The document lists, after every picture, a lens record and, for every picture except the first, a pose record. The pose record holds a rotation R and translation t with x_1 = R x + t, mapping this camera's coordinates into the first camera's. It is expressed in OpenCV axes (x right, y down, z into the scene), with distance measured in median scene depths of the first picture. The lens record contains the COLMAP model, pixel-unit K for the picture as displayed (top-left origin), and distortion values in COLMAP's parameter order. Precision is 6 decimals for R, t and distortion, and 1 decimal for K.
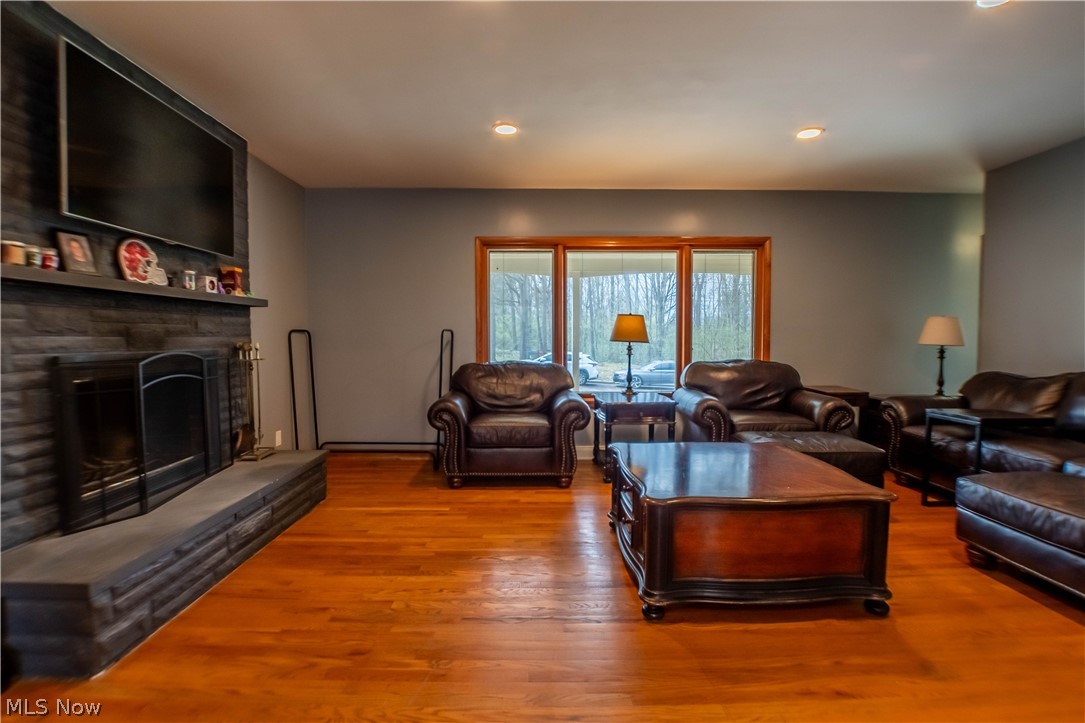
lens RADIAL K [[497.1, 0, 537.2], [0, 497.1, 360.7], [0, 0, 1]] dist [-0.037367, 0.000495]
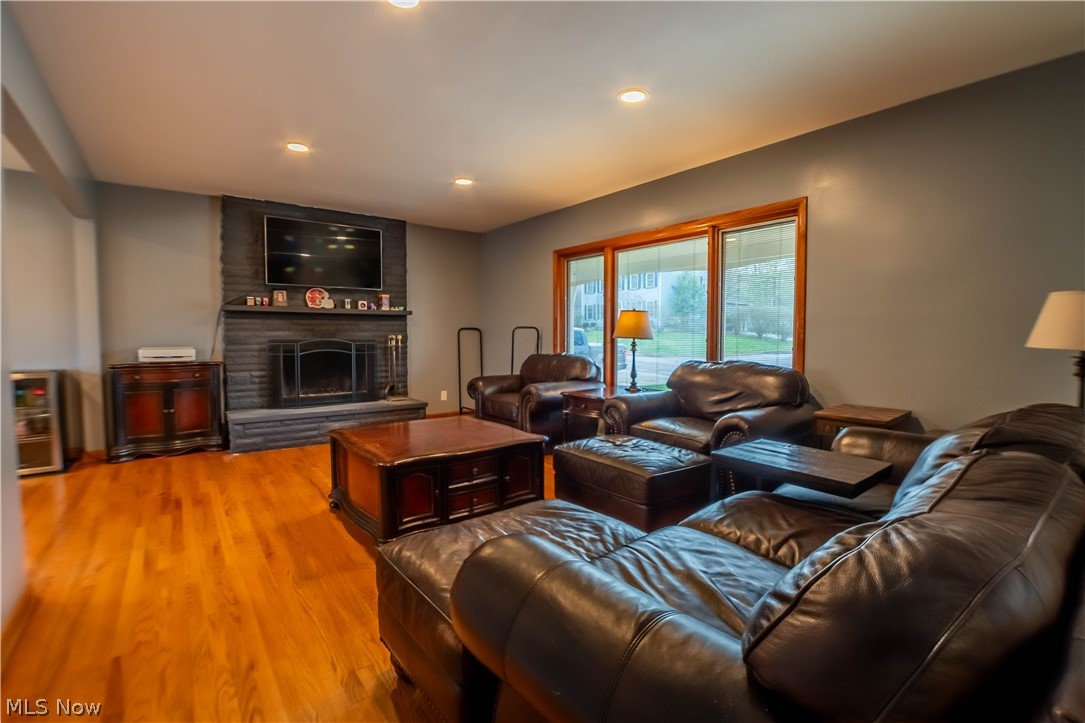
lens RADIAL K [[489.1, 0, 536.6], [0, 489.1, 360.6], [0, 0, 1]] dist [-0.037511, 0.000256]
pose [[0.596090, 0.045256, -0.801641, 1.192623], [-0.042436, 0.998791, 0.024831, -0.011910], [0.801796, 0.019217, 0.597289, 0.369967]]
